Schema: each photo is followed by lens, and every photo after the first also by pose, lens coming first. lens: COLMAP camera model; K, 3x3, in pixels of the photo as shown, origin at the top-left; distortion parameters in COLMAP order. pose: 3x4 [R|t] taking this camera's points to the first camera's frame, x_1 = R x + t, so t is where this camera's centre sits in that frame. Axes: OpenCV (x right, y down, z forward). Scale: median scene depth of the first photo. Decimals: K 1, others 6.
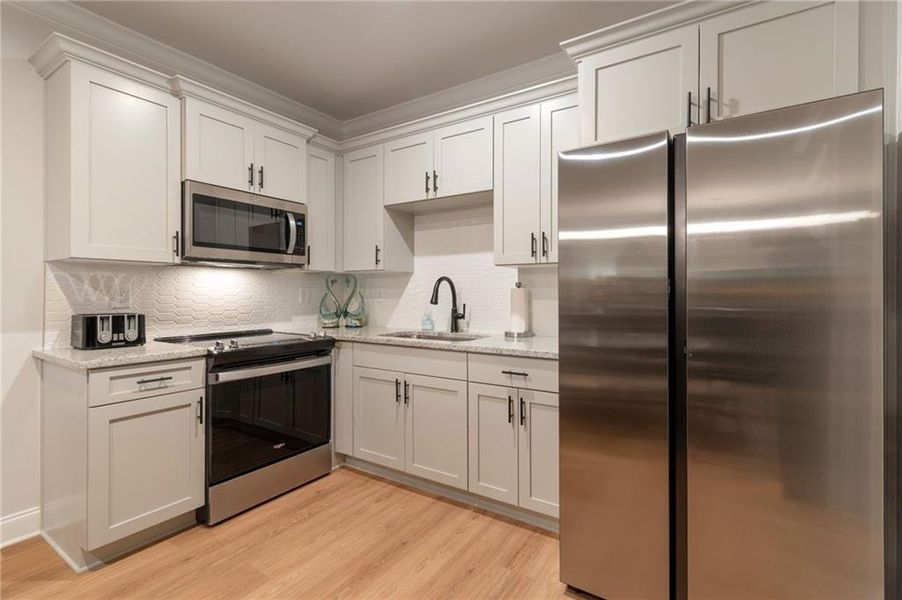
lens RADIAL K [[410.8, 0, 434.4], [0, 410.8, 293.2], [0, 0, 1]] dist [0.002396, 0.000121]
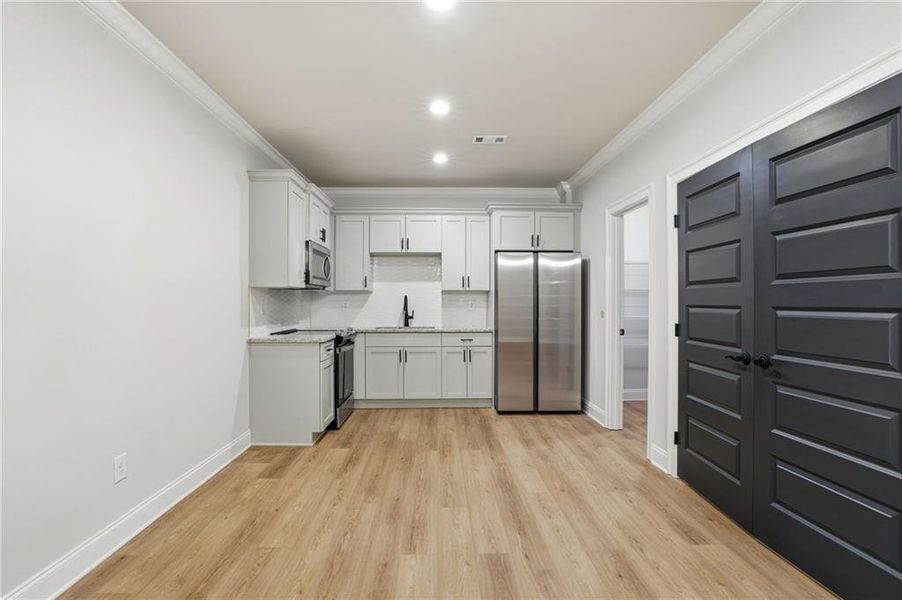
lens RADIAL K [[400.5, 0, 453.0], [0, 400.5, 304.2], [0, 0, 1]] dist [0.000219, 0.000328]
pose [[0.827193, -0.002878, 0.561910, -0.982254], [0.000998, 0.999993, 0.003653, -0.009116], [-0.561916, -0.002461, 0.827190, -0.699961]]
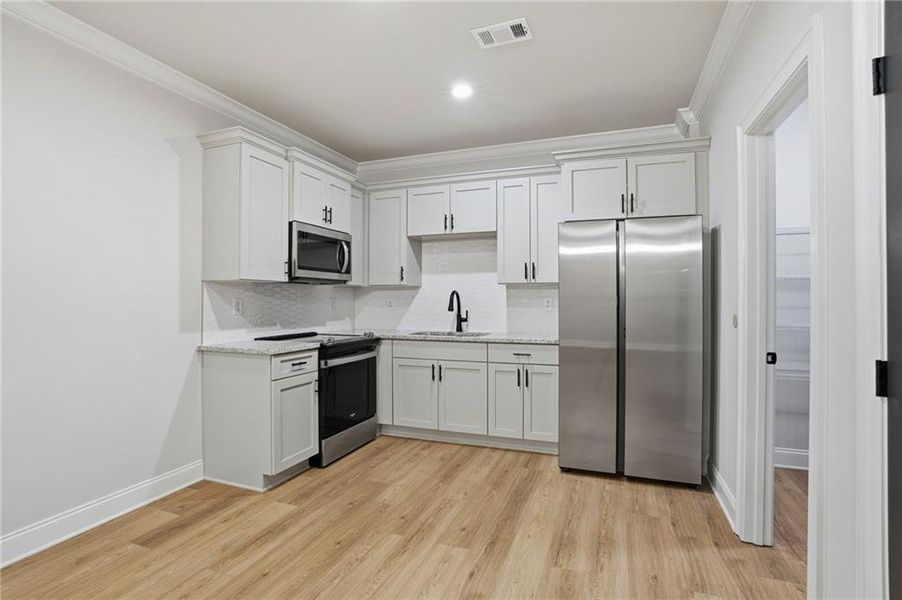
lens RADIAL K [[424.6, 0, 451.0], [0, 424.6, 300.0], [0, 0, 1]] dist [-0.045283, 0.028187]
pose [[0.972579, -0.000433, 0.232573, -0.390763], [0.000554, 1.000000, -0.000456, -0.010652], [-0.232572, 0.000573, 0.972579, -0.449613]]
